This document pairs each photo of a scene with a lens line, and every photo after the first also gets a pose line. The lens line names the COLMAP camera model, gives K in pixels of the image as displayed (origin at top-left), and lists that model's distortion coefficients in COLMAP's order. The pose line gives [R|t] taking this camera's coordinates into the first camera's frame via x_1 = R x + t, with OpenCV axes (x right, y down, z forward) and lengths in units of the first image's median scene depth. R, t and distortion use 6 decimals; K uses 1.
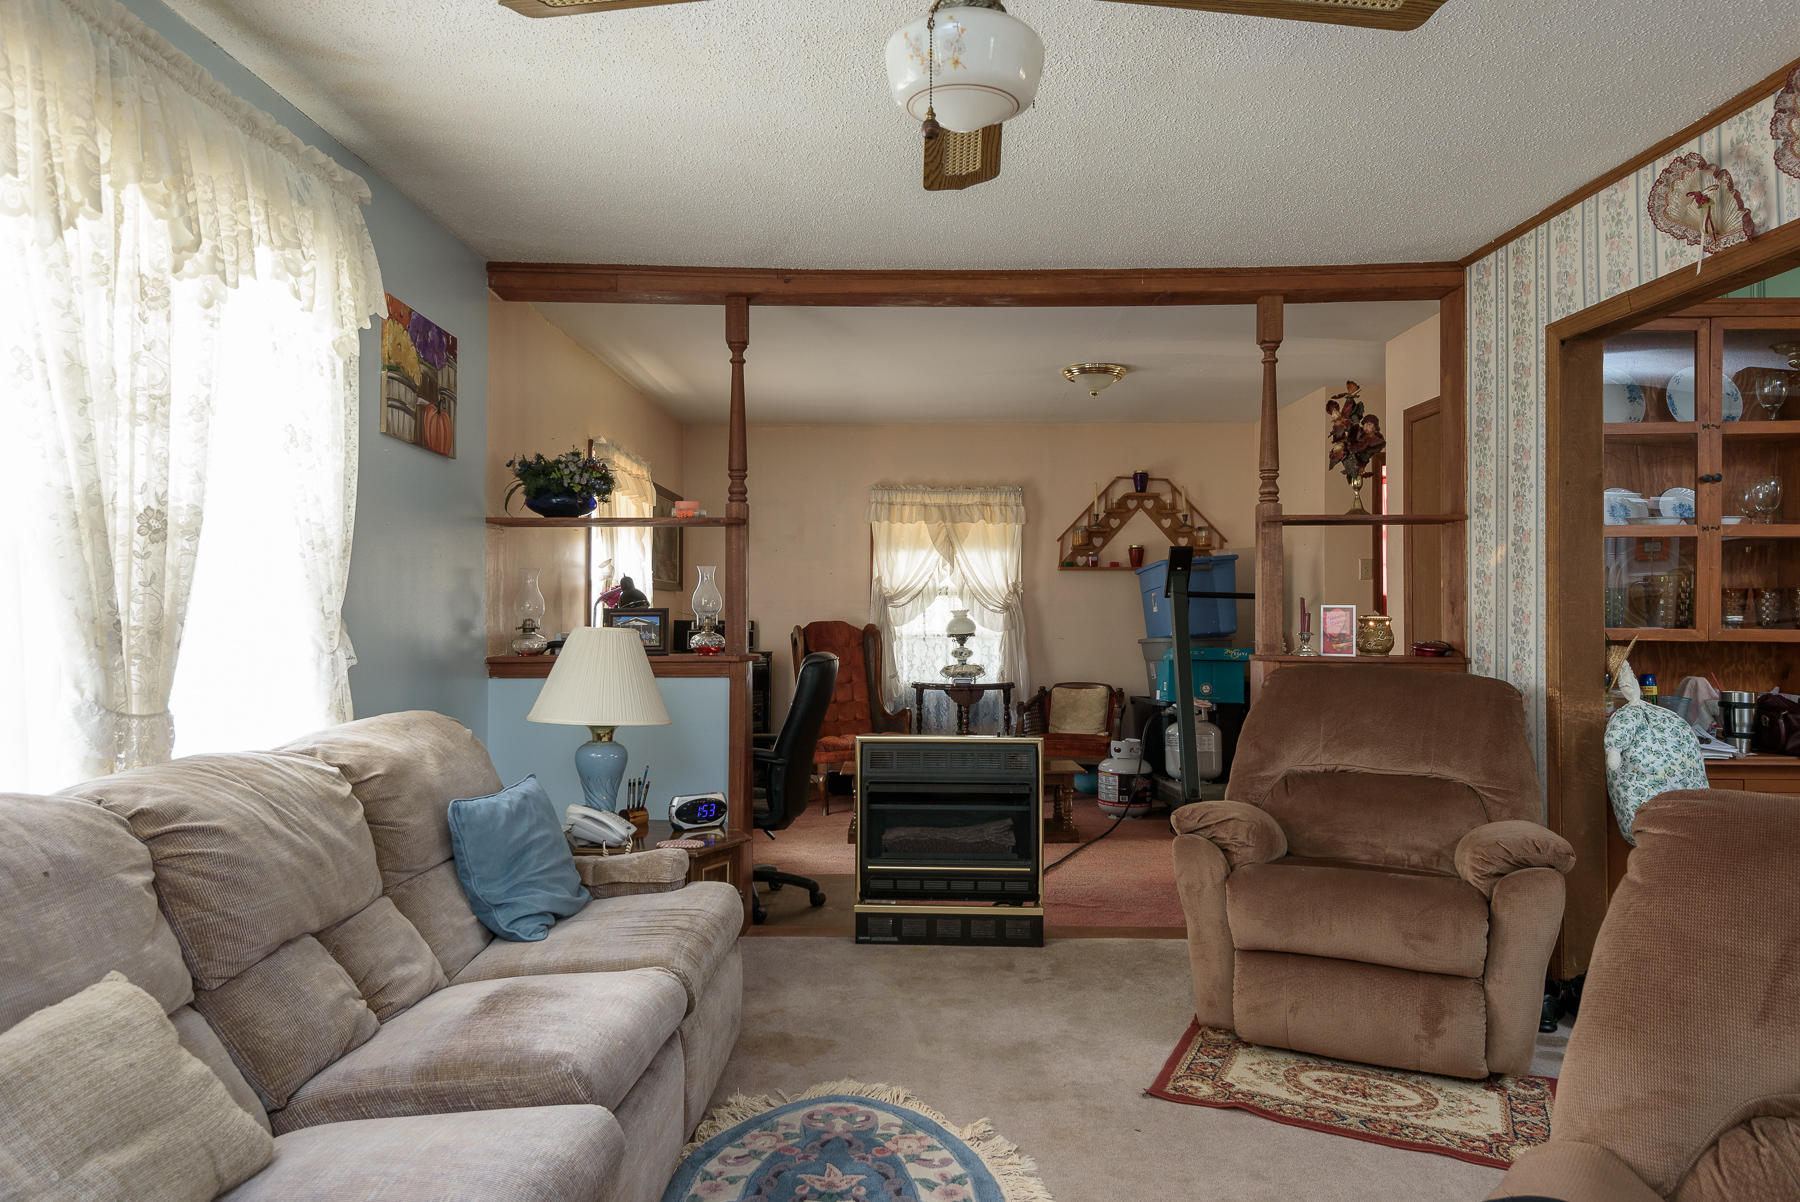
lens RADIAL K [[1216.9, 0, 886.5], [0, 1216.9, 597.3], [0, 0, 1]] dist [0.037854, -0.043086]
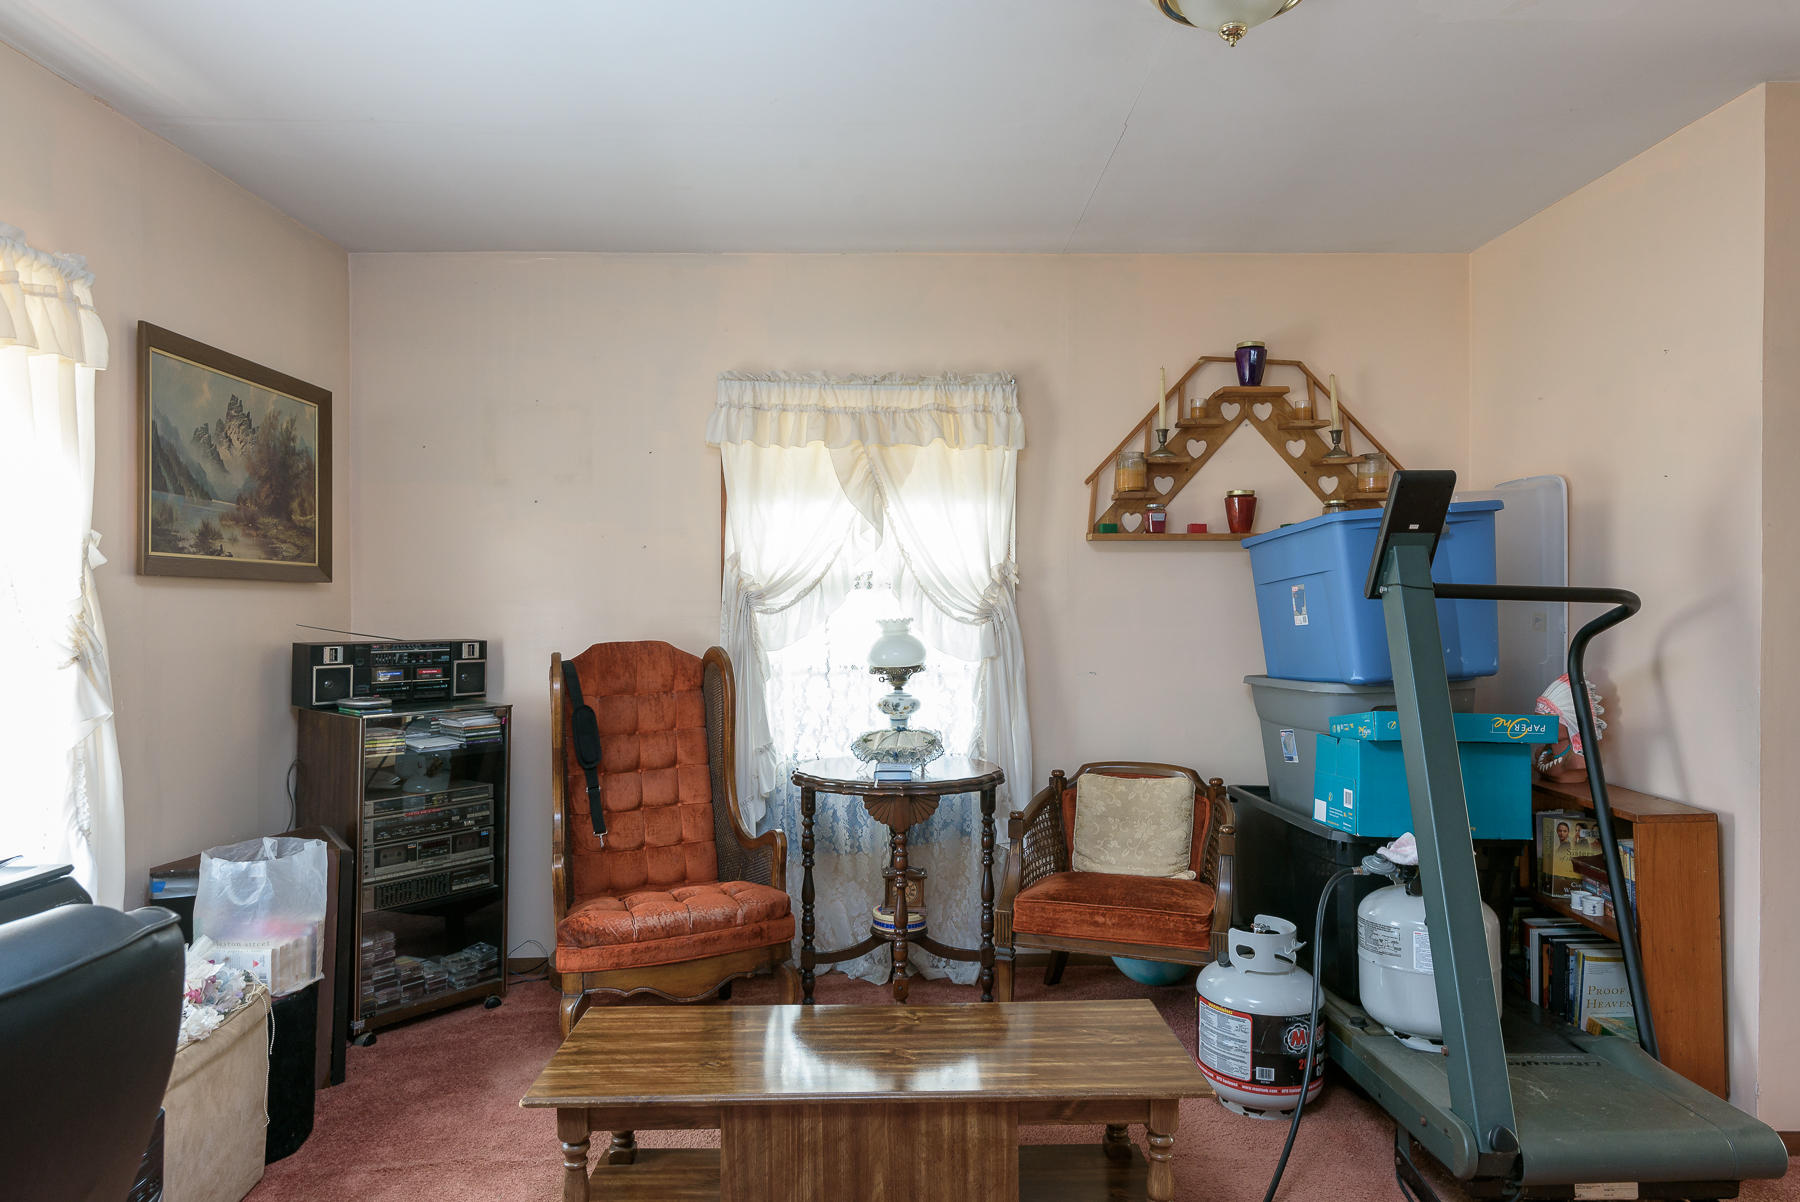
lens RADIAL K [[1150.4, 0, 919.3], [0, 1150.4, 598.4], [0, 0, 1]] dist [0.001050, -0.000983]
pose [[0.999133, -0.001880, 0.041583, 0.051290], [0.001348, 0.999917, 0.012820, -0.004150], [-0.041604, -0.012752, 0.999053, 0.530704]]
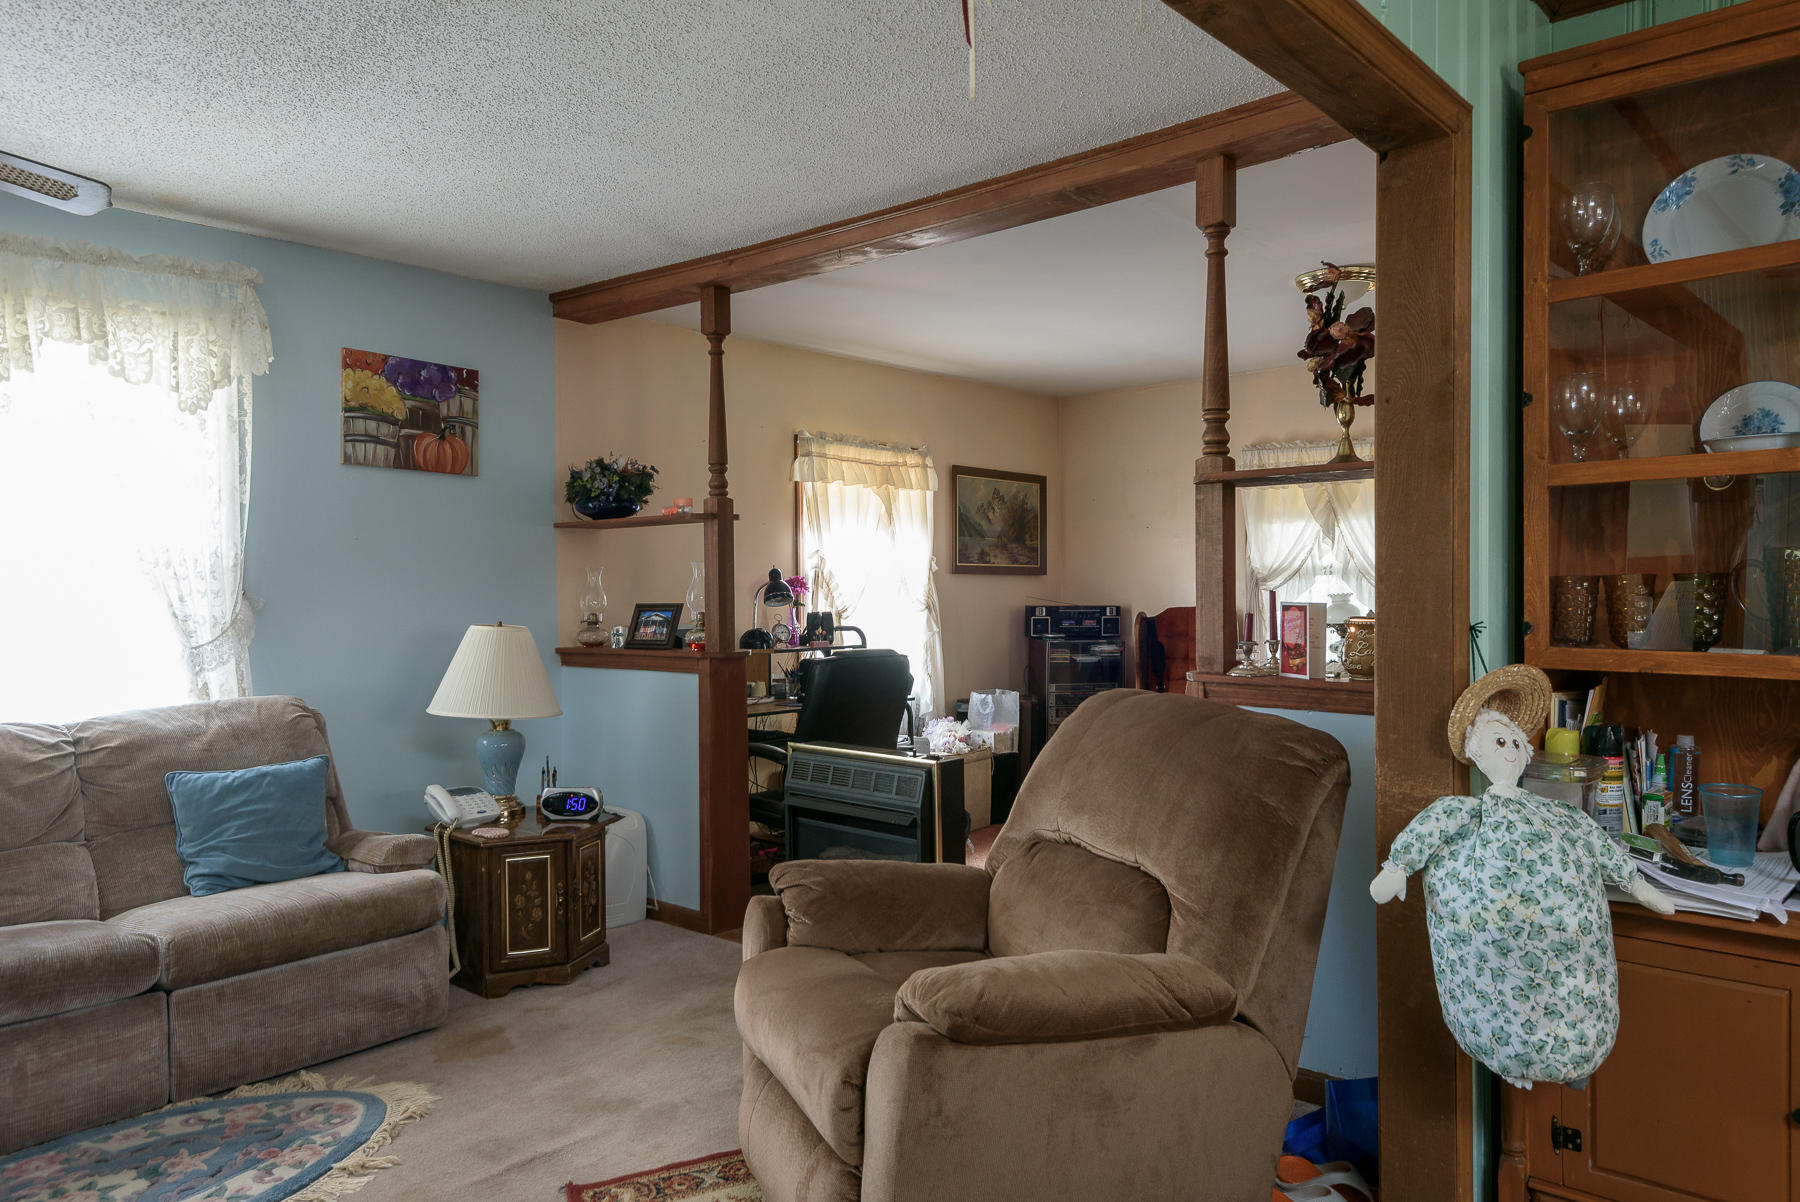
lens RADIAL K [[1216.9, 0, 886.5], [0, 1216.9, 597.3], [0, 0, 1]] dist [0.037854, -0.043086]
pose [[0.763341, -0.001673, -0.645994, 0.357905], [0.017311, 0.999691, 0.017867, -0.006741], [0.645764, -0.024821, 0.763133, 0.192051]]
